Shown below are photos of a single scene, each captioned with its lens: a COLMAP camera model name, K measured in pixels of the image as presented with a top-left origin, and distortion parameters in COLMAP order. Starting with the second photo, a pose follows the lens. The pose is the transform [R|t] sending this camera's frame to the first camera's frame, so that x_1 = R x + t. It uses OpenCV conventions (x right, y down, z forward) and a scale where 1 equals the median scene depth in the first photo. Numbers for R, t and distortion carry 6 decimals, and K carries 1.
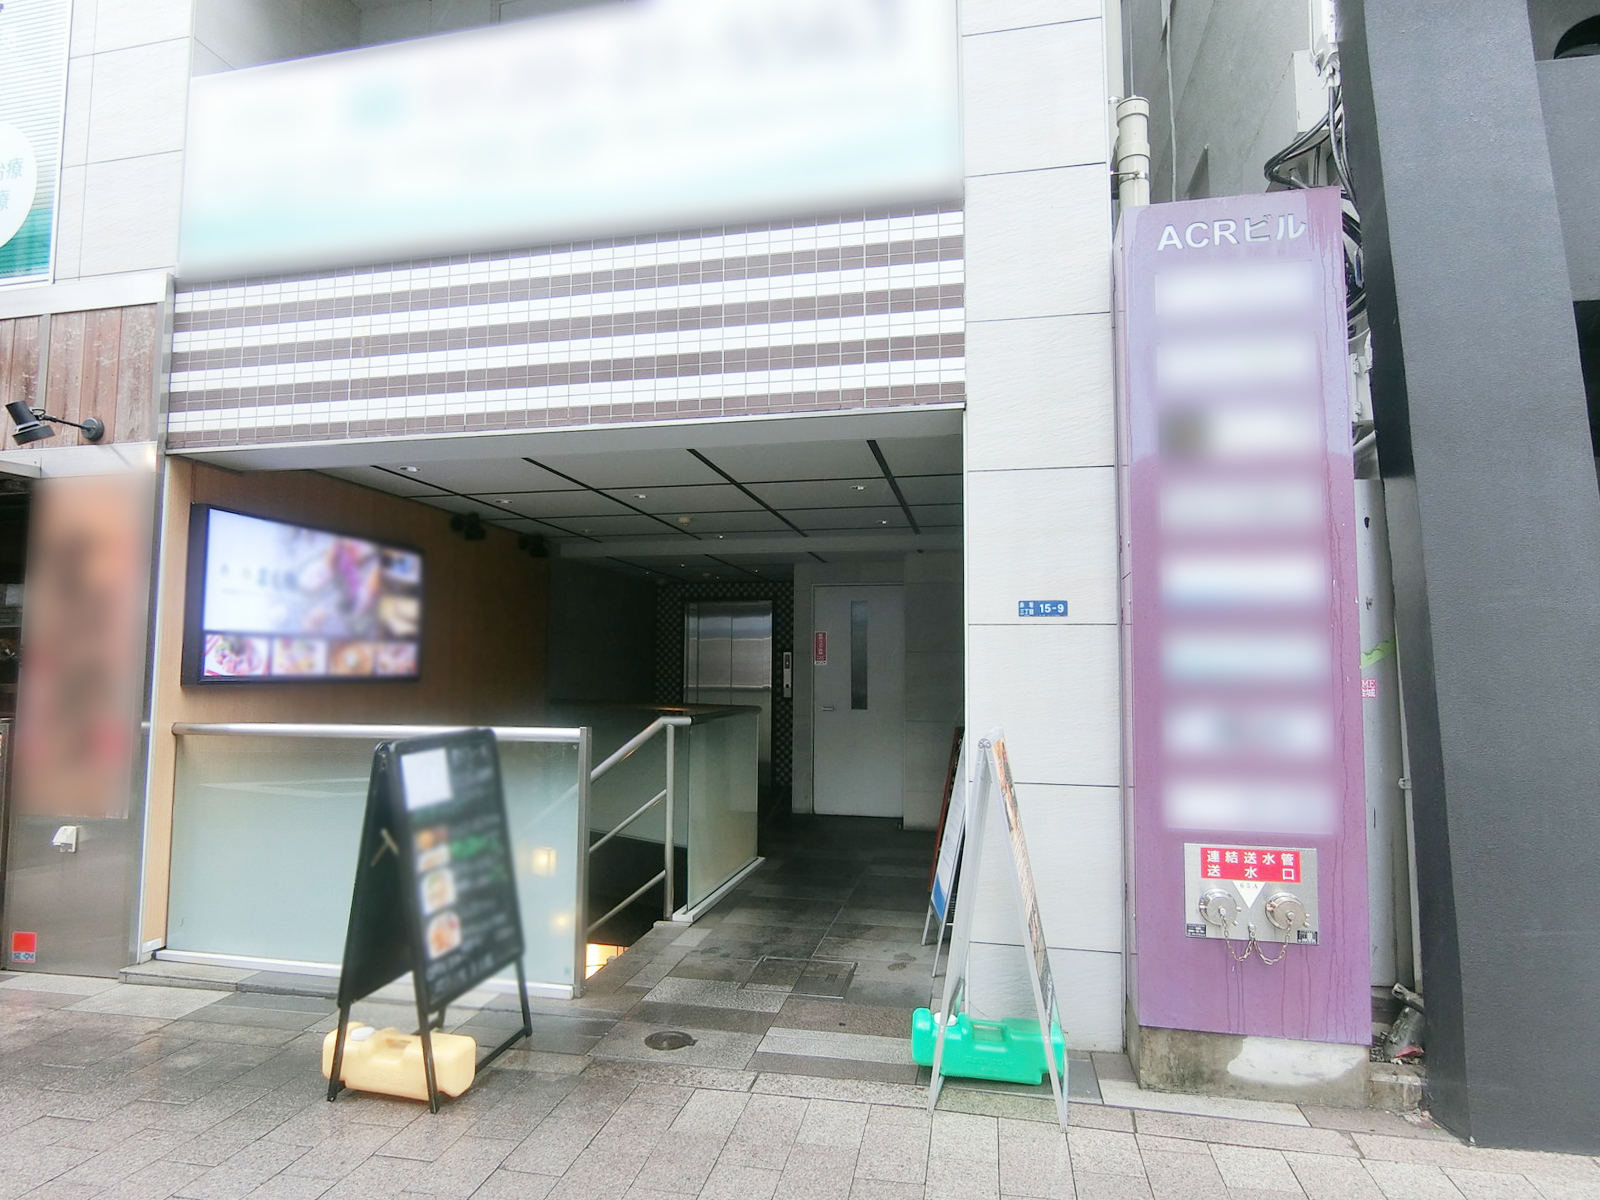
lens RADIAL K [[882.7, 0, 797.5], [0, 882.7, 600.6], [0, 0, 1]] dist [-0.000598, 0.000484]
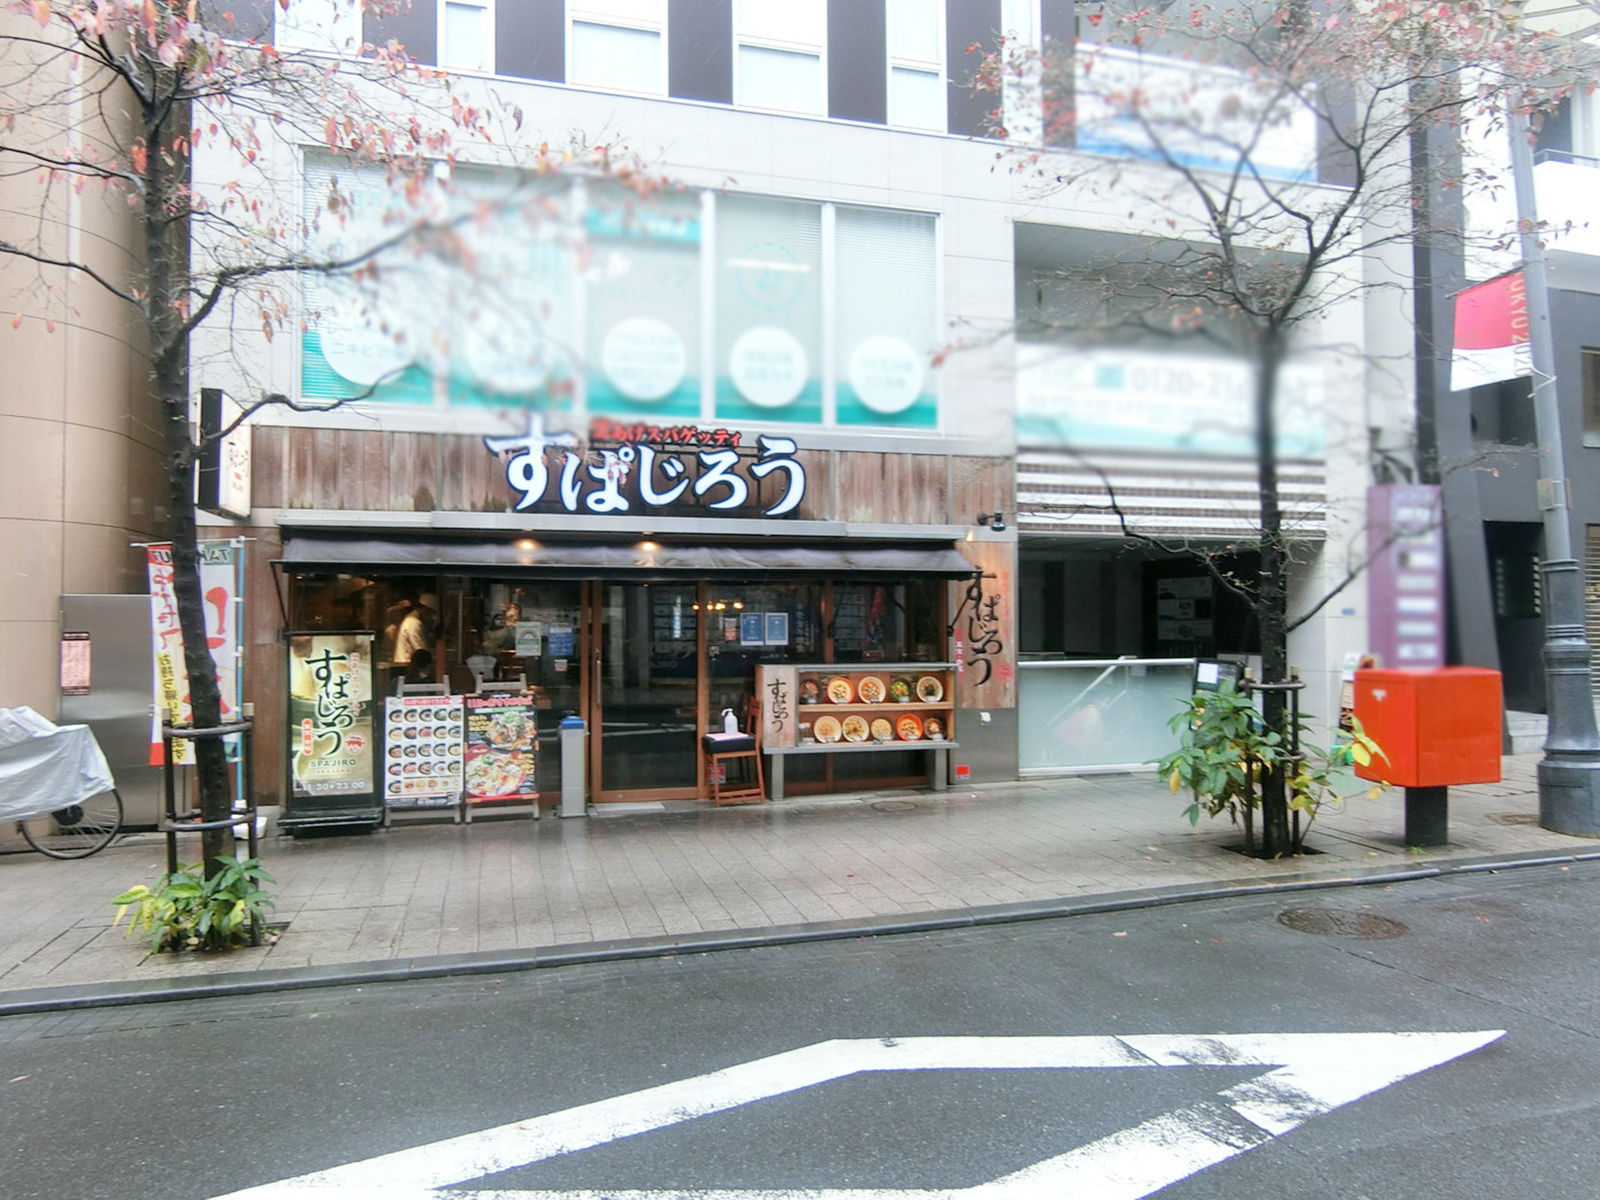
lens RADIAL K [[882.7, 0, 799.0], [0, 882.7, 602.3], [0, 0, 1]] dist [-0.000598, 0.000484]
pose [[0.893767, 0.004003, 0.448515, -2.101261], [-0.028837, 0.998404, 0.048554, -0.089186], [-0.447605, -0.056330, 0.892456, -0.625488]]
